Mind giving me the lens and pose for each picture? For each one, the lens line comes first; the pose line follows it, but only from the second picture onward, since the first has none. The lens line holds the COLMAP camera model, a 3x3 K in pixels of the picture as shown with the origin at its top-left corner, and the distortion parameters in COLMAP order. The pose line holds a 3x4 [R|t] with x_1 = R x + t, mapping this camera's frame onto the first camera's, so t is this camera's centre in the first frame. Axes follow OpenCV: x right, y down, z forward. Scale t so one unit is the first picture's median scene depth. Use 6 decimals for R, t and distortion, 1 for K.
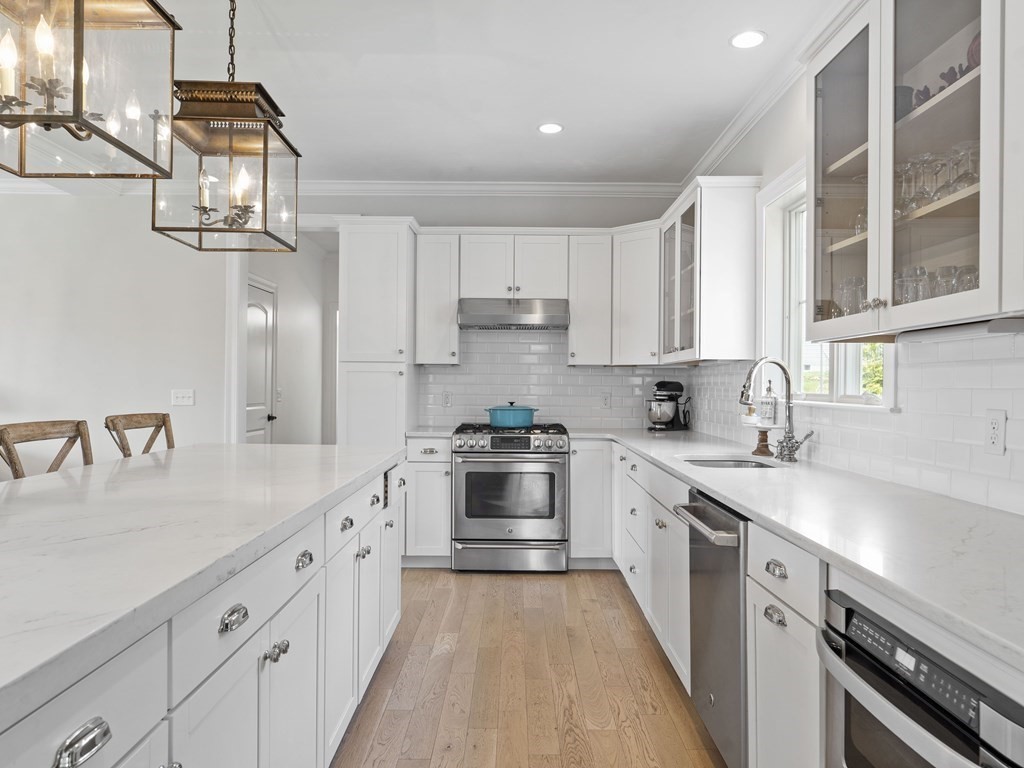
lens RADIAL K [[706.6, 0, 512.0], [0, 706.6, 384.0], [0, 0, 1]] dist [0.000744, 0.000348]
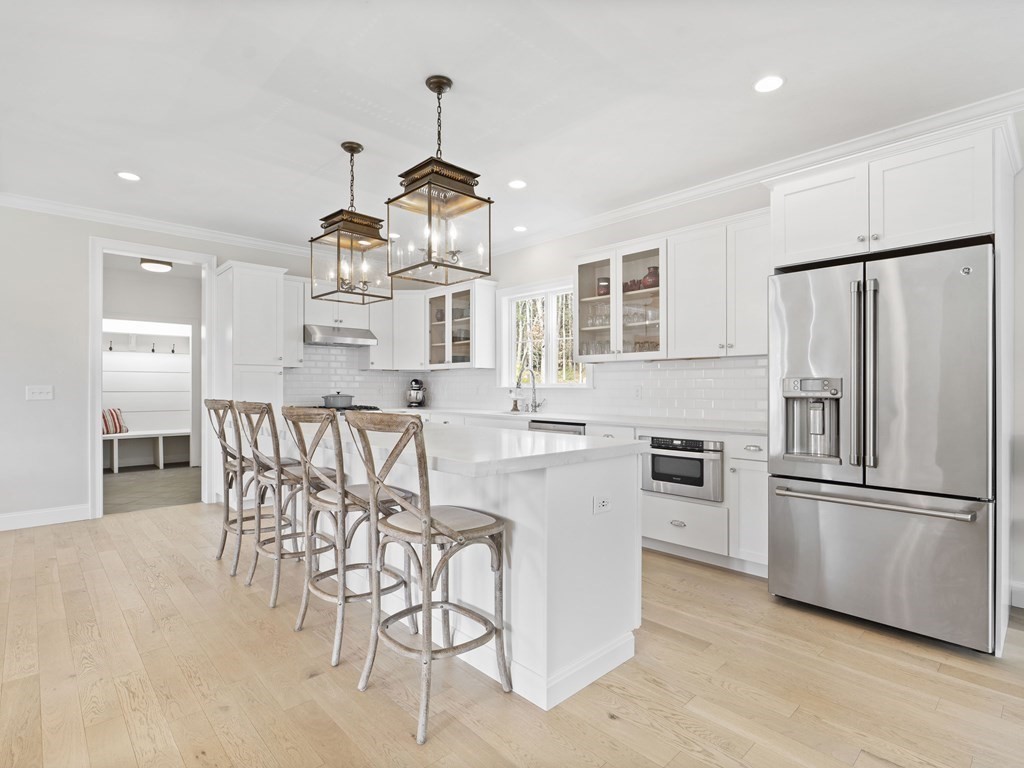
lens RADIAL K [[523.2, 0, 511.8], [0, 523.2, 387.5], [0, 0, 1]] dist [-0.001523, -0.000301]
pose [[0.726527, -0.008213, 0.687089, -0.526495], [0.004733, 0.999965, 0.006949, 0.008932], [-0.687122, -0.001797, 0.726540, -0.128485]]
